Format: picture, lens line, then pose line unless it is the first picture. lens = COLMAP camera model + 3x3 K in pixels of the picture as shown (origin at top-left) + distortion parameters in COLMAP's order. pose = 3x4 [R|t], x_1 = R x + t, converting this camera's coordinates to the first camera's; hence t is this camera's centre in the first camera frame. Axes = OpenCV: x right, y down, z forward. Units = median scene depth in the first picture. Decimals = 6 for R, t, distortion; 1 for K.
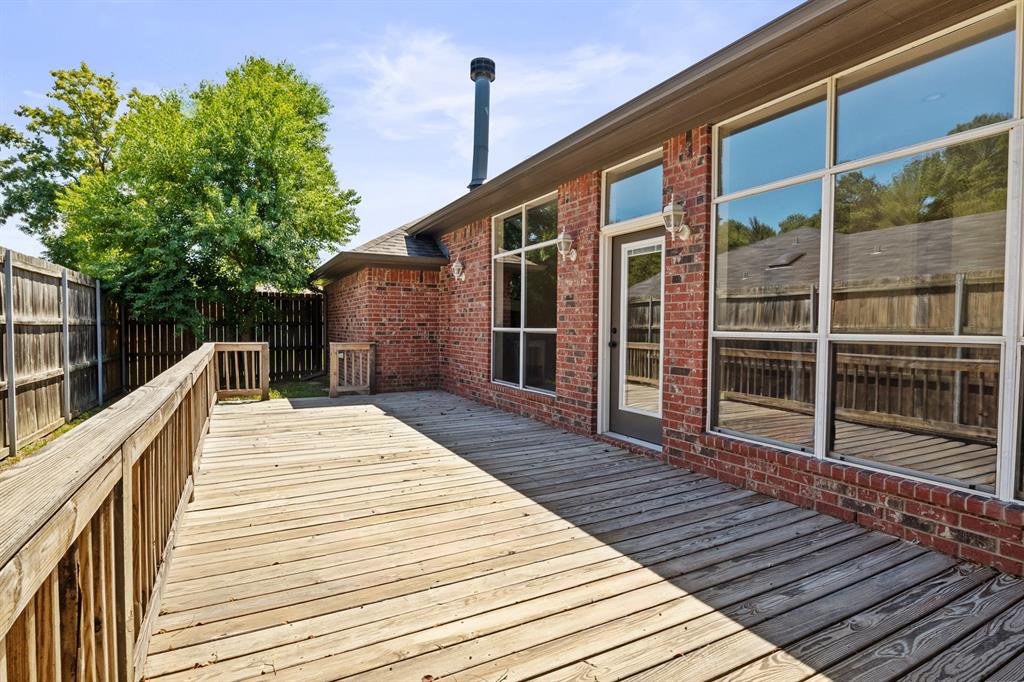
lens RADIAL K [[515.3, 0, 514.1], [0, 515.3, 340.5], [0, 0, 1]] dist [-0.008425, -0.000234]
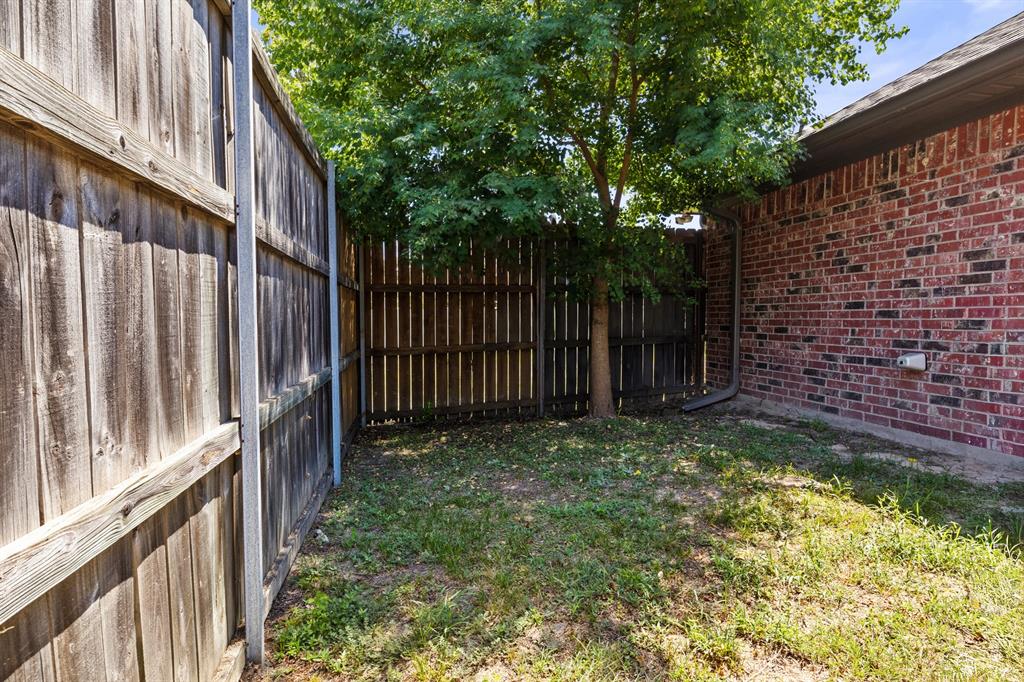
lens RADIAL K [[515.3, 0, 513.4], [0, 515.3, 342.2], [0, 0, 1]] dist [-0.008425, -0.000234]
pose [[0.962236, 0.004105, -0.272186, -0.697575], [-0.001318, 0.999945, 0.010421, 0.016898], [0.272214, -0.009668, 0.962188, 0.809240]]
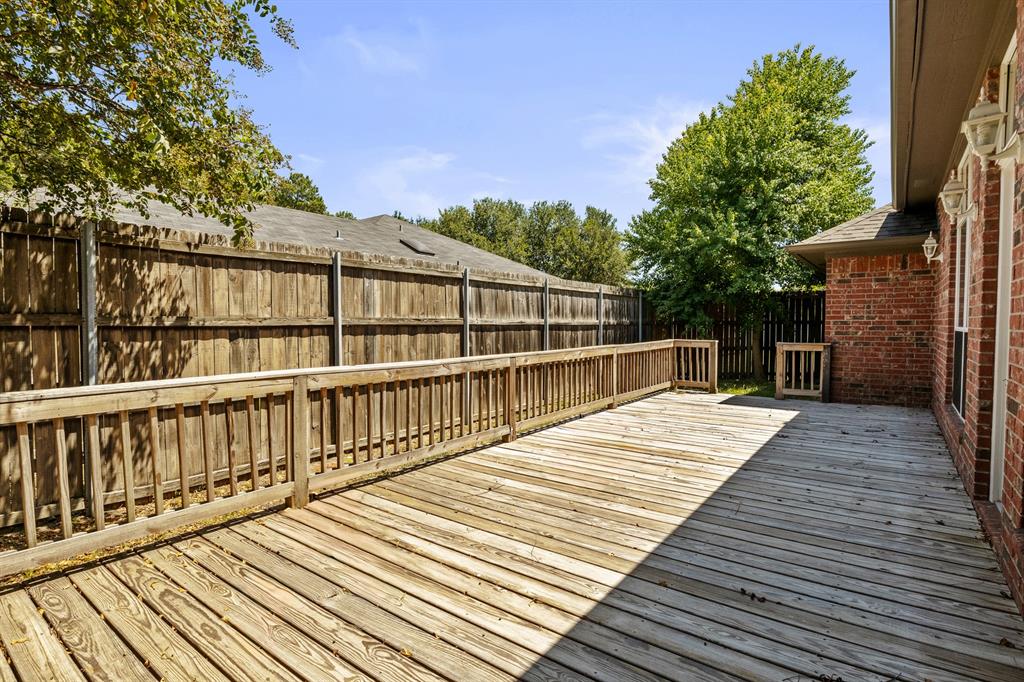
lens RADIAL K [[515.3, 0, 527.7], [0, 515.3, 342.8], [0, 0, 1]] dist [-0.008425, -0.000234]
pose [[0.428811, 0.026728, -0.902999, 0.356012], [-0.021876, 0.999576, 0.019198, -0.003820], [0.903129, 0.011521, 0.429214, 0.188013]]
